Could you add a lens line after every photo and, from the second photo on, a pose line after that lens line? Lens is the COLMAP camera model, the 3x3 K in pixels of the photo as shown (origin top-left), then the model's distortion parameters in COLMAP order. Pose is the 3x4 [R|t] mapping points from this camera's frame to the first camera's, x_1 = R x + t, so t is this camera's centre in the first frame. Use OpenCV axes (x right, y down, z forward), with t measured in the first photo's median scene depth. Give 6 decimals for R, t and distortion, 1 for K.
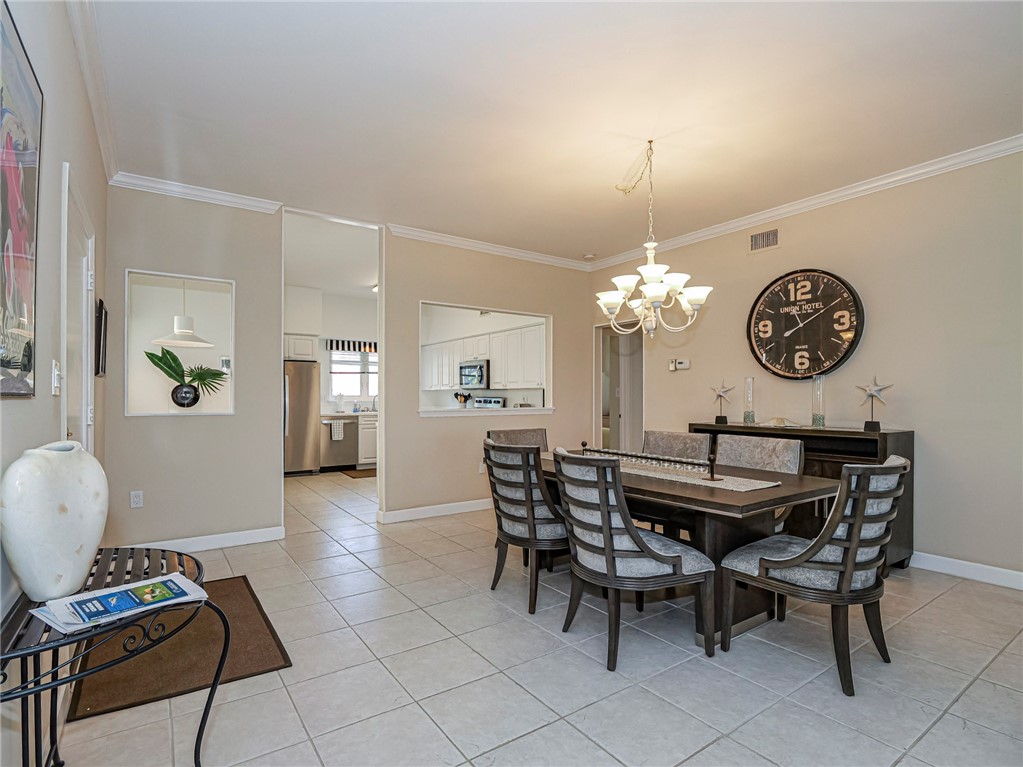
lens RADIAL K [[491.9, 0, 517.4], [0, 491.9, 393.9], [0, 0, 1]] dist [-0.015780, -0.002013]
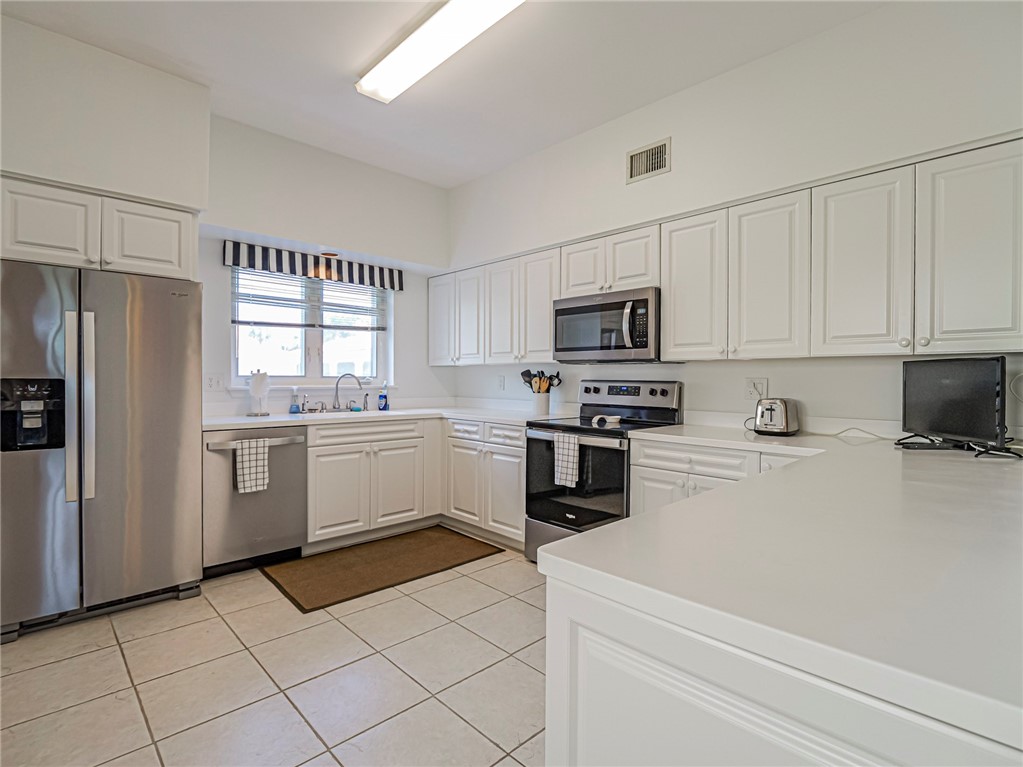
lens RADIAL K [[491.9, 0, 510.8], [0, 491.9, 382.1], [0, 0, 1]] dist [-0.015780, -0.002013]
pose [[0.989838, 0.001949, 0.142188, -0.205522], [-0.003948, 0.999897, 0.013777, 0.001873], [-0.142146, -0.014198, 0.989744, 0.550660]]
